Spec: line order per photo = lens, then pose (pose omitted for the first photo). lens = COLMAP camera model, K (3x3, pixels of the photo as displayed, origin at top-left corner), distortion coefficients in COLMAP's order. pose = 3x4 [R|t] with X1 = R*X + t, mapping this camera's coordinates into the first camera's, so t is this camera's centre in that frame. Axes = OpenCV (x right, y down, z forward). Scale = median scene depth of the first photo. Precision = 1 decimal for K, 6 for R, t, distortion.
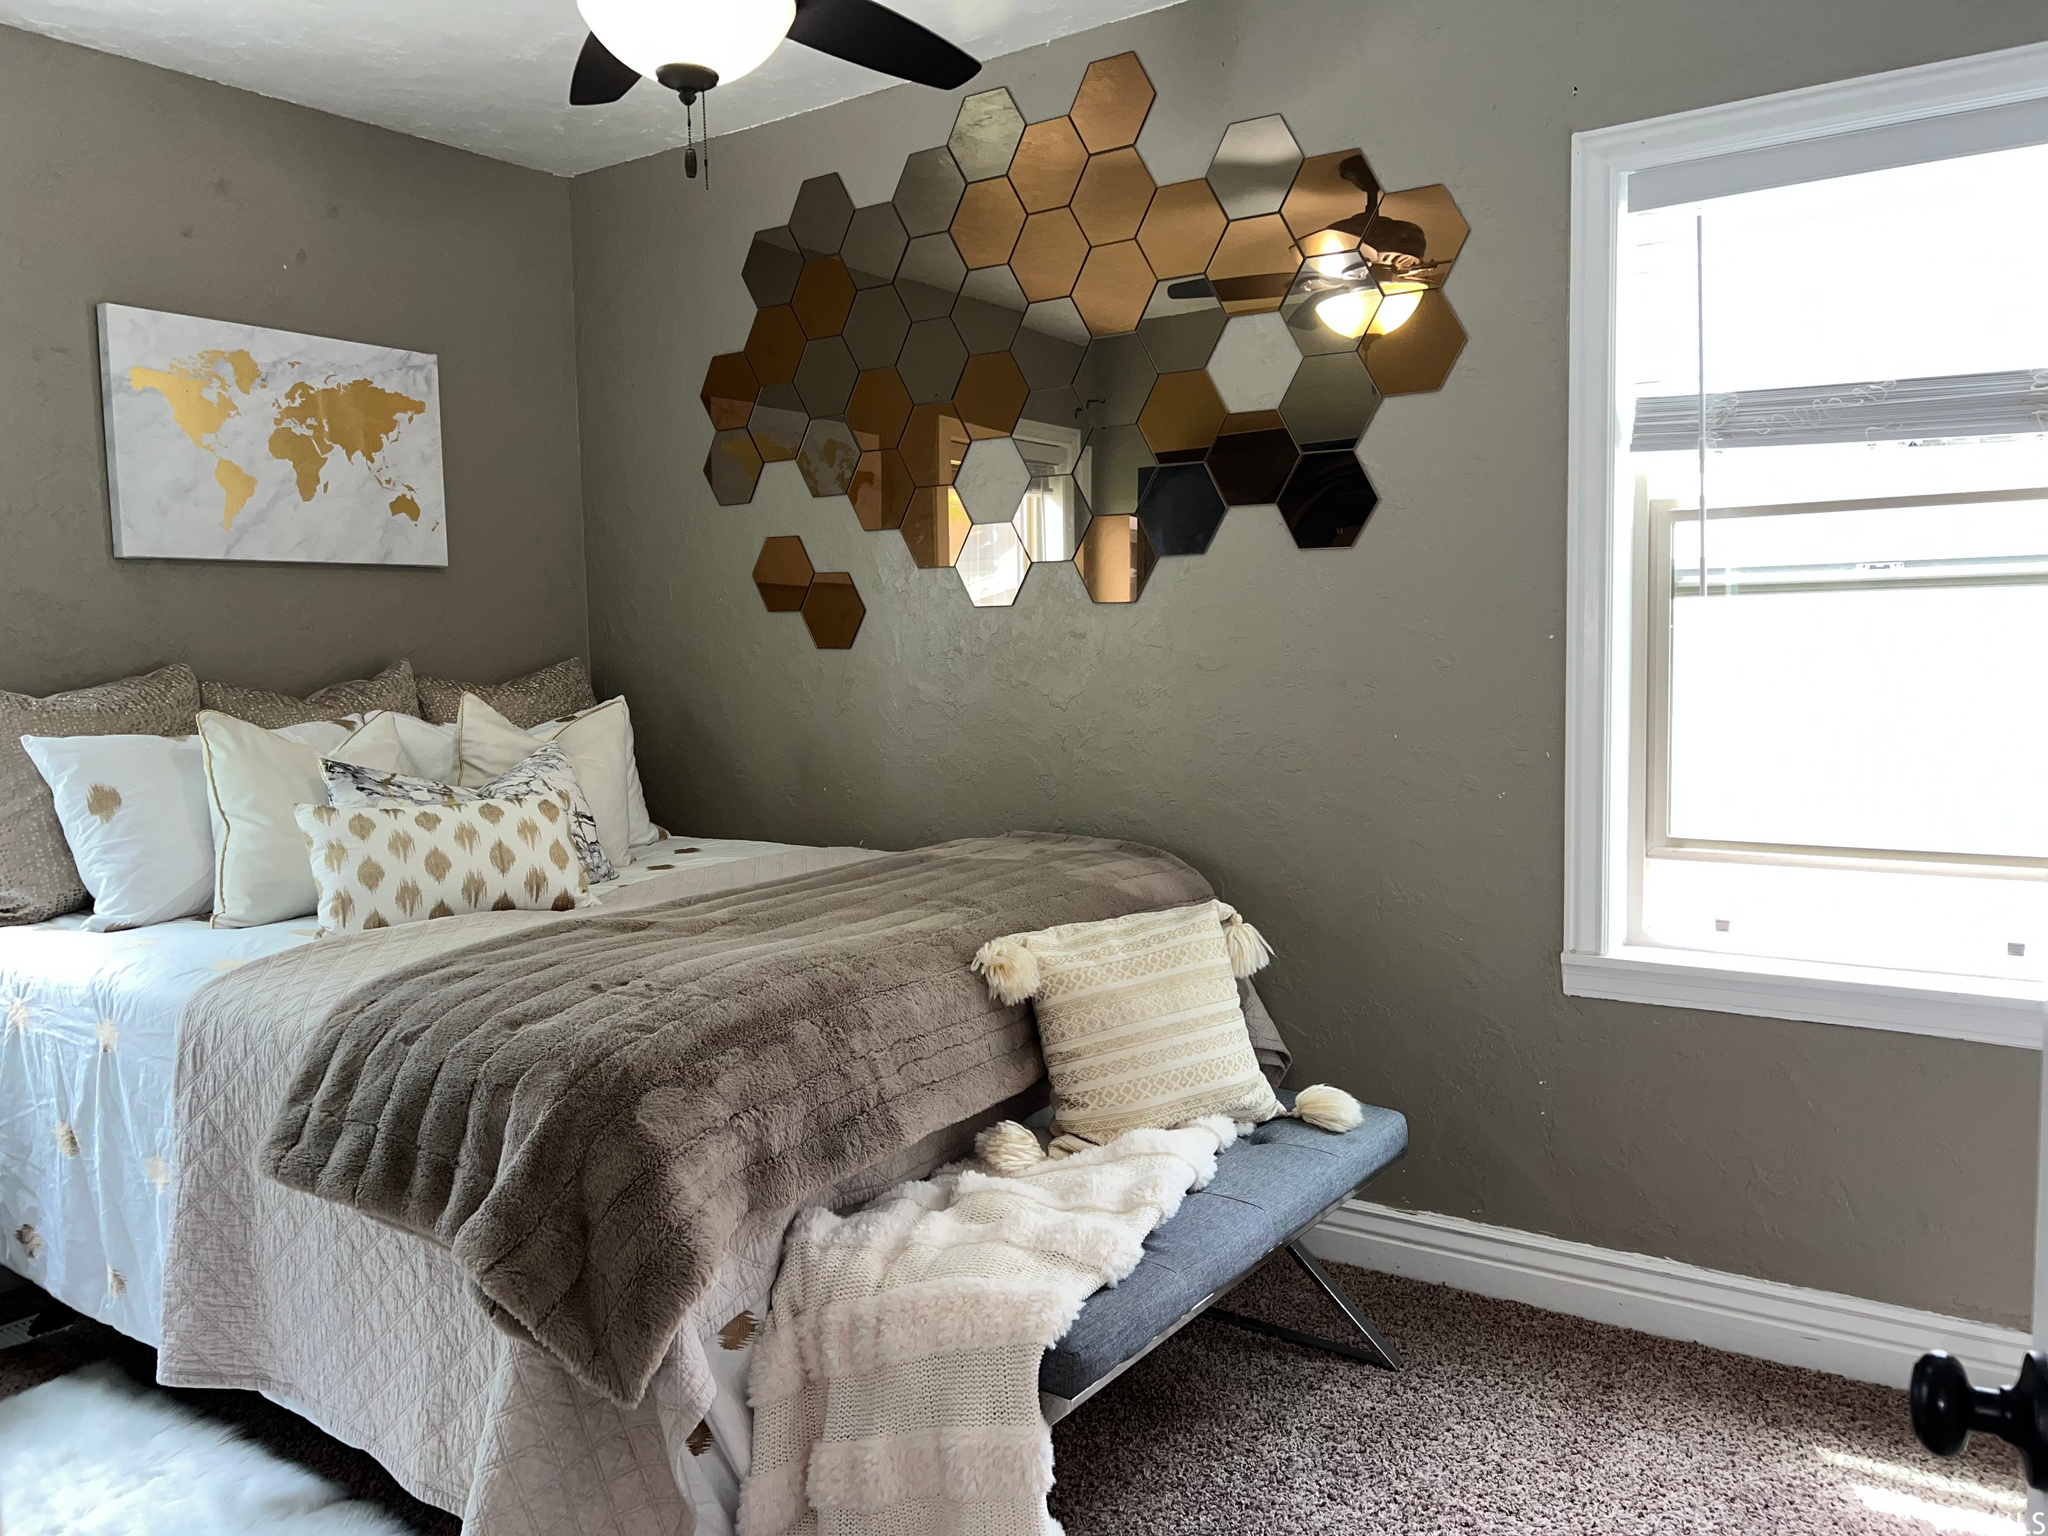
lens RADIAL K [[1540.7, 0, 1017.7], [0, 1540.7, 770.5], [0, 0, 1]] dist [0.067013, -0.079020]
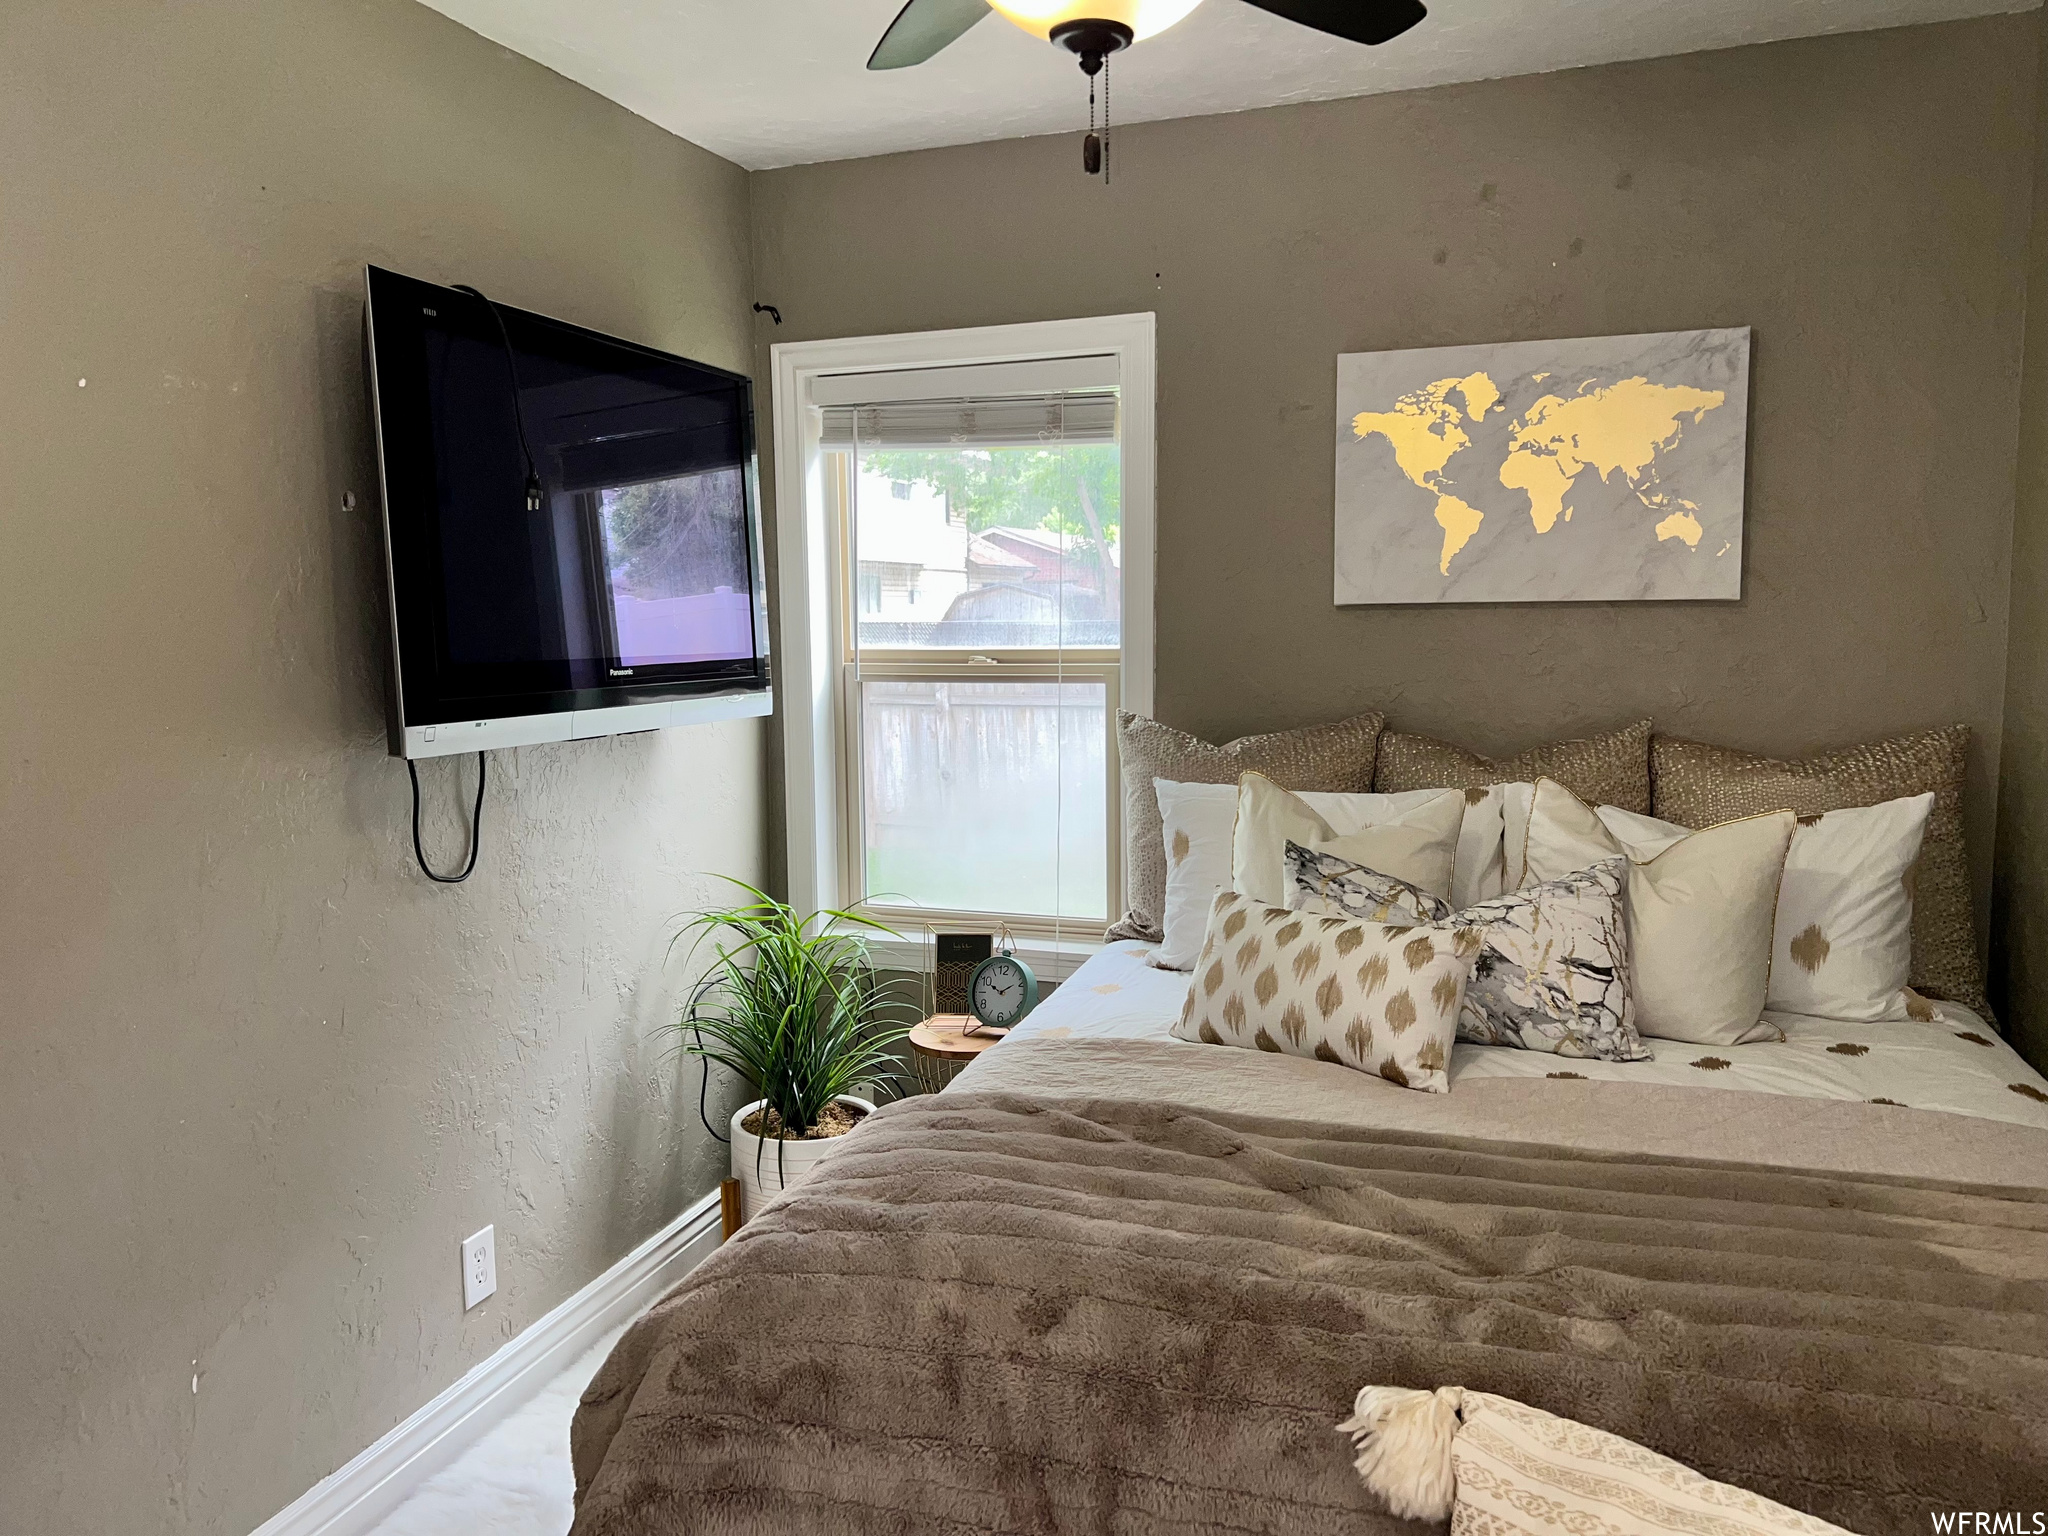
lens RADIAL K [[1540.7, 0, 1019.7], [0, 1540.7, 759.7], [0, 0, 1]] dist [0.067013, -0.079020]
pose [[0.268478, 0.119506, -0.955844, 0.396320], [-0.077528, 0.991736, 0.102218, -0.140707], [0.960161, 0.046662, 0.275524, 0.603234]]
